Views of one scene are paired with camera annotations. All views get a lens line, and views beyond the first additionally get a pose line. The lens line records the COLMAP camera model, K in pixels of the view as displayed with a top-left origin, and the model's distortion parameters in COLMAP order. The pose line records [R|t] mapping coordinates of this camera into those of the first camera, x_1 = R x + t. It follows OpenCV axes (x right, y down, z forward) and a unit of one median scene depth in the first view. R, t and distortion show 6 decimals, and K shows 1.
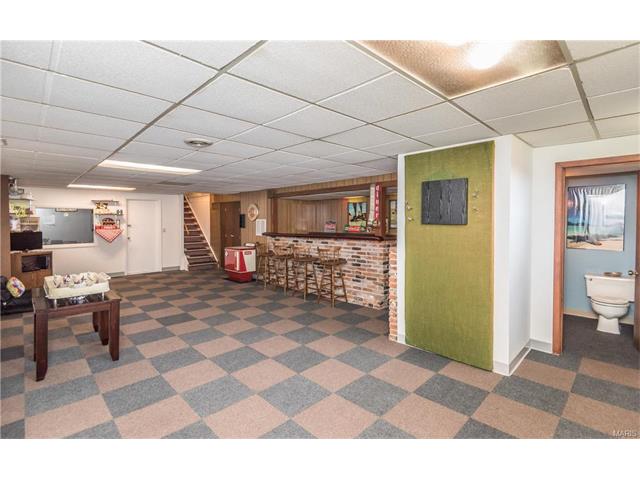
lens RADIAL K [[290.3, 0, 310.7], [0, 290.3, 219.9], [0, 0, 1]] dist [0.001835, -0.000324]
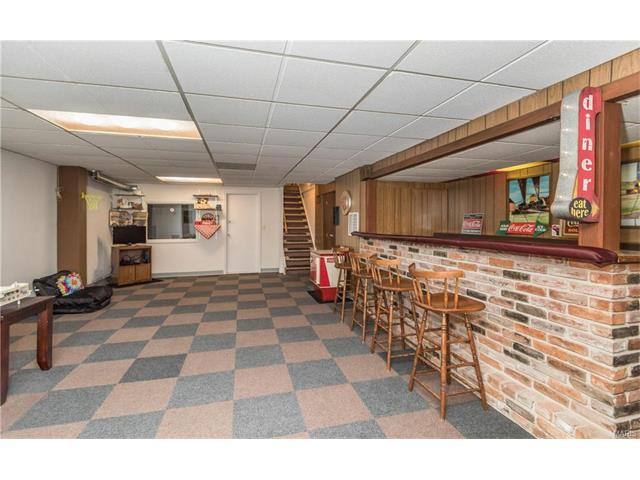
lens RADIAL K [[290.3, 0, 310.7], [0, 290.3, 219.9], [0, 0, 1]] dist [0.001835, -0.000324]
pose [[0.874113, 0.001182, -0.485722, 0.077455], [-0.000620, 0.999999, 0.001319, 0.016339], [0.485723, -0.000852, 0.874113, 0.378943]]
